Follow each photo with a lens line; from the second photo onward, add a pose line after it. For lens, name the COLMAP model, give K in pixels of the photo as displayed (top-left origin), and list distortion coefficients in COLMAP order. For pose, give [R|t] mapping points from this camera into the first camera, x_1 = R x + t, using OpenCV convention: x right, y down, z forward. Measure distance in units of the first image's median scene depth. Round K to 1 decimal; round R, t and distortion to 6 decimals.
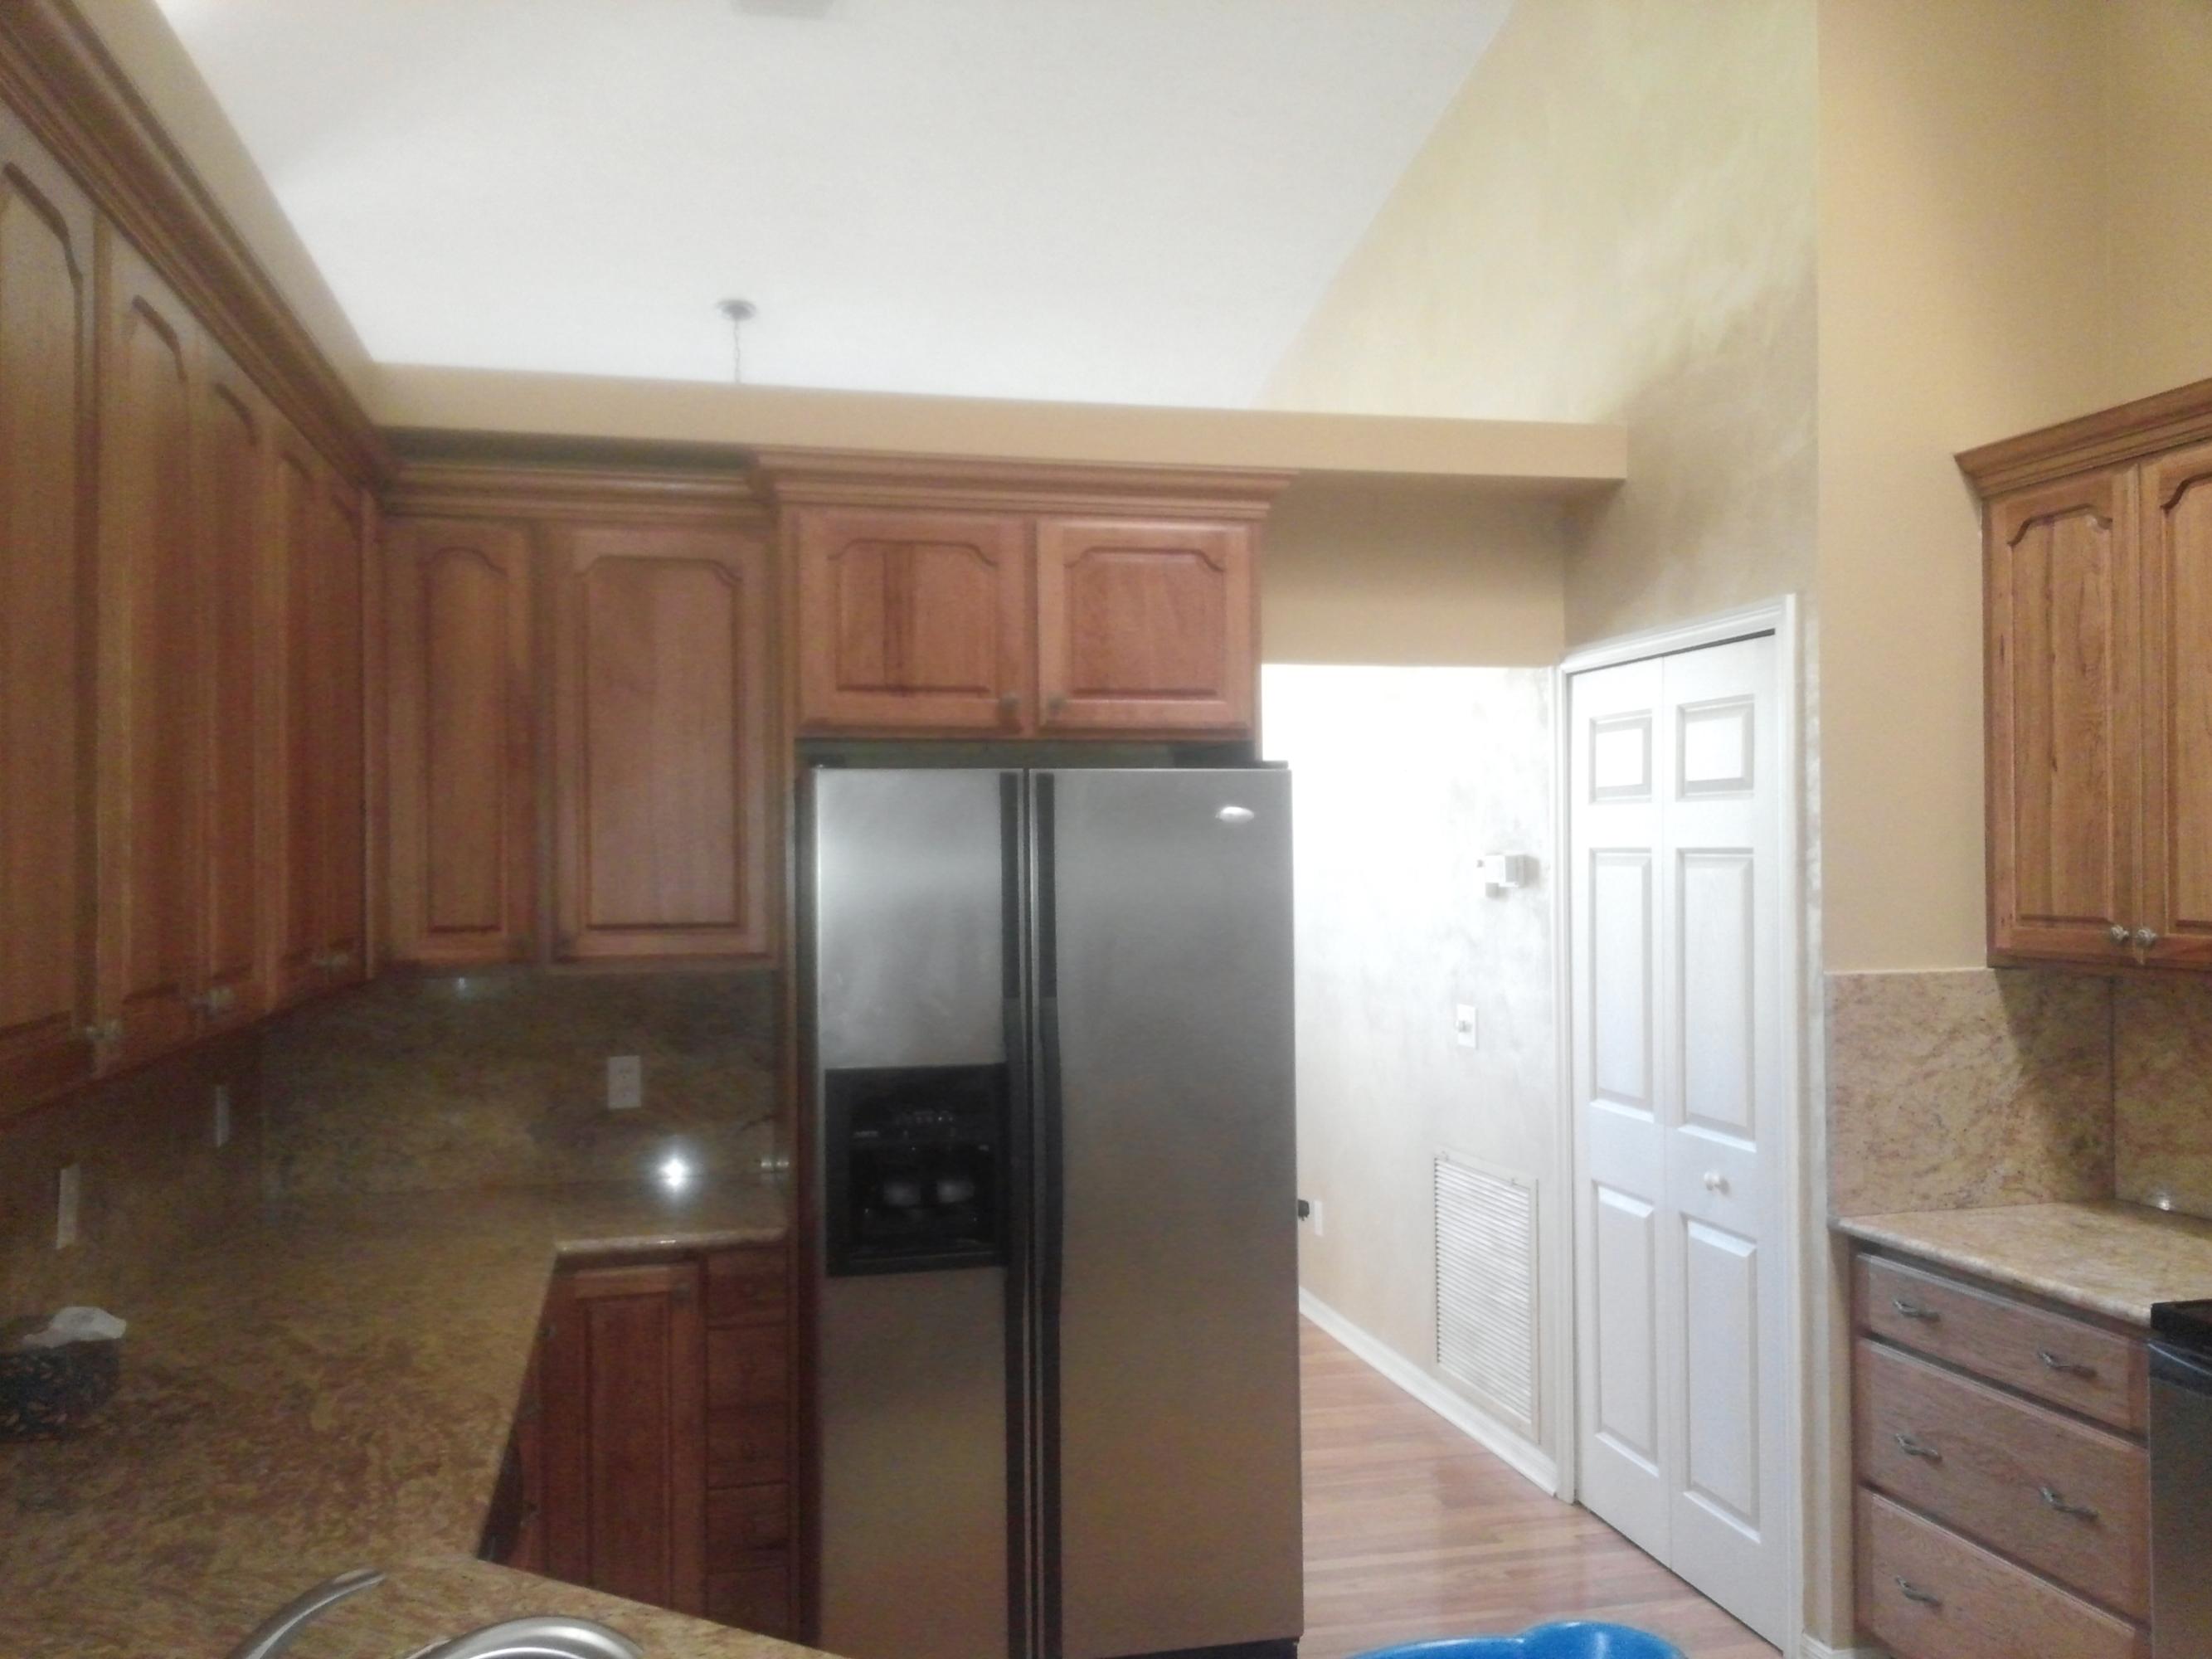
lens RADIAL K [[1857.9, 0, 1090.9], [0, 1857.9, 858.4], [0, 0, 1]] dist [0.107334, -0.154478]
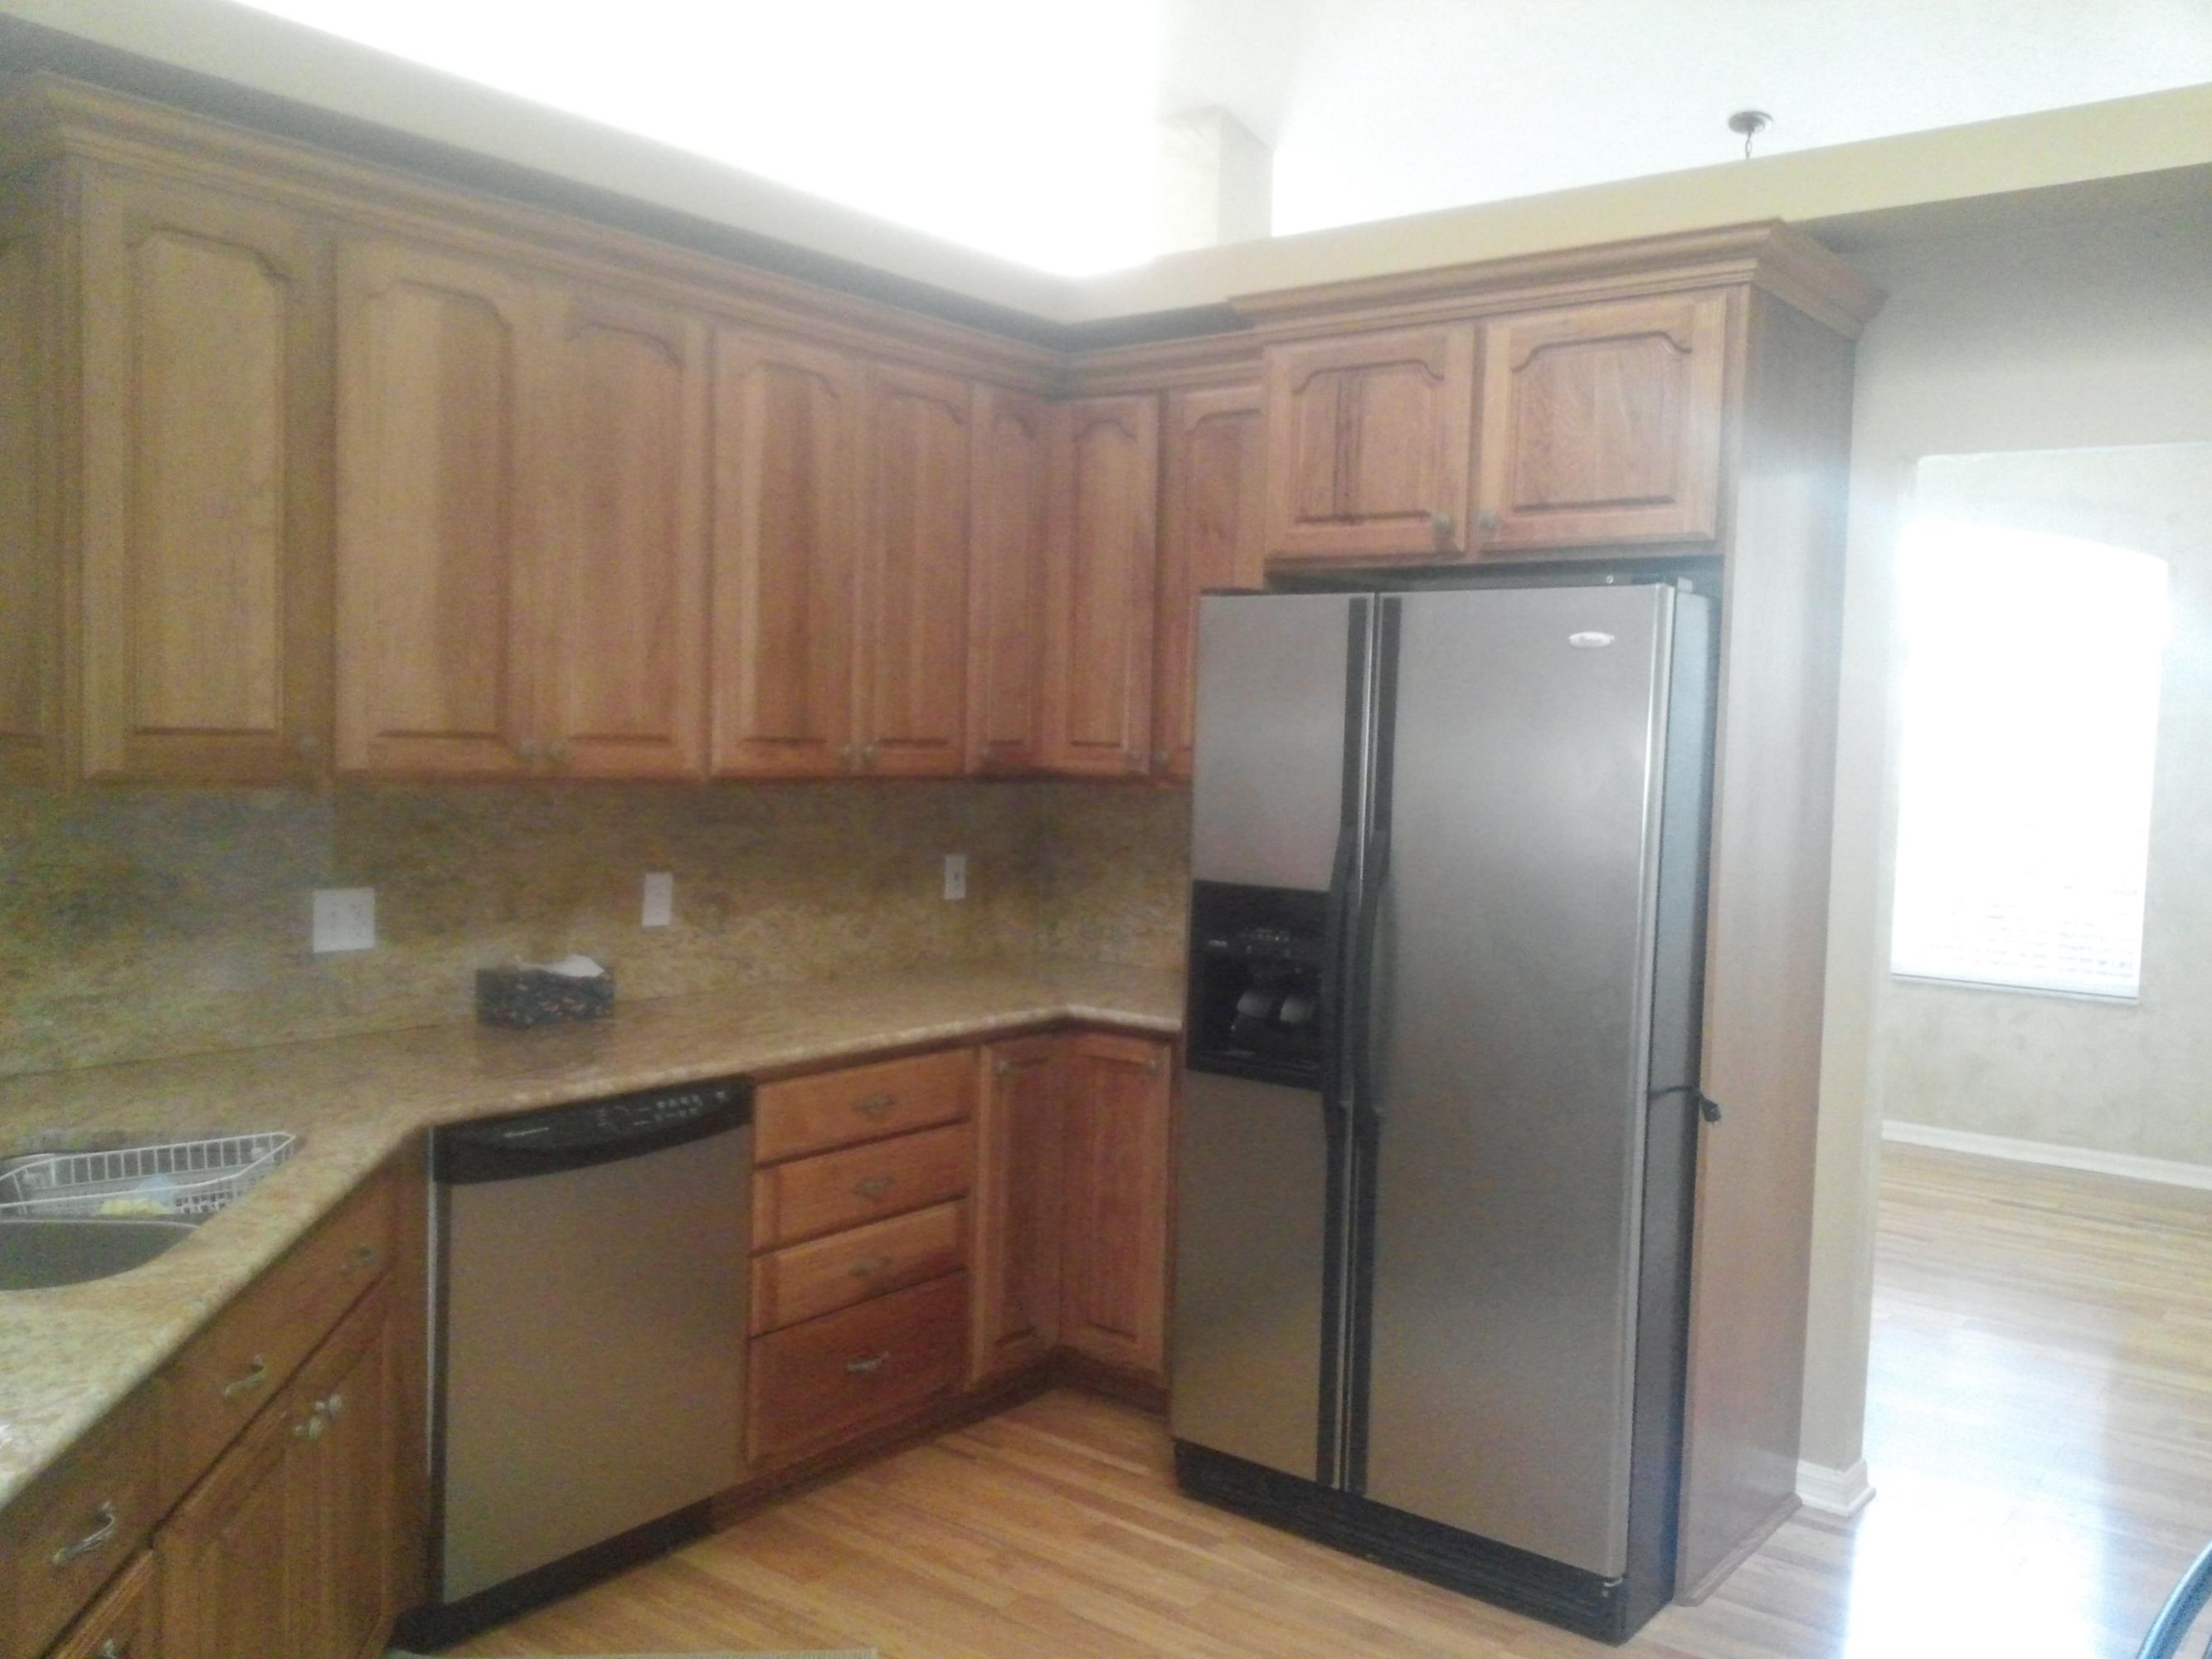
lens RADIAL K [[1857.9, 0, 1090.9], [0, 1857.9, 858.4], [0, 0, 1]] dist [0.107334, -0.154478]
pose [[0.625896, 0.083114, -0.775465, 0.598442], [-0.036432, 0.996336, 0.077382, 0.018539], [0.779055, -0.020181, 0.626631, 0.256082]]
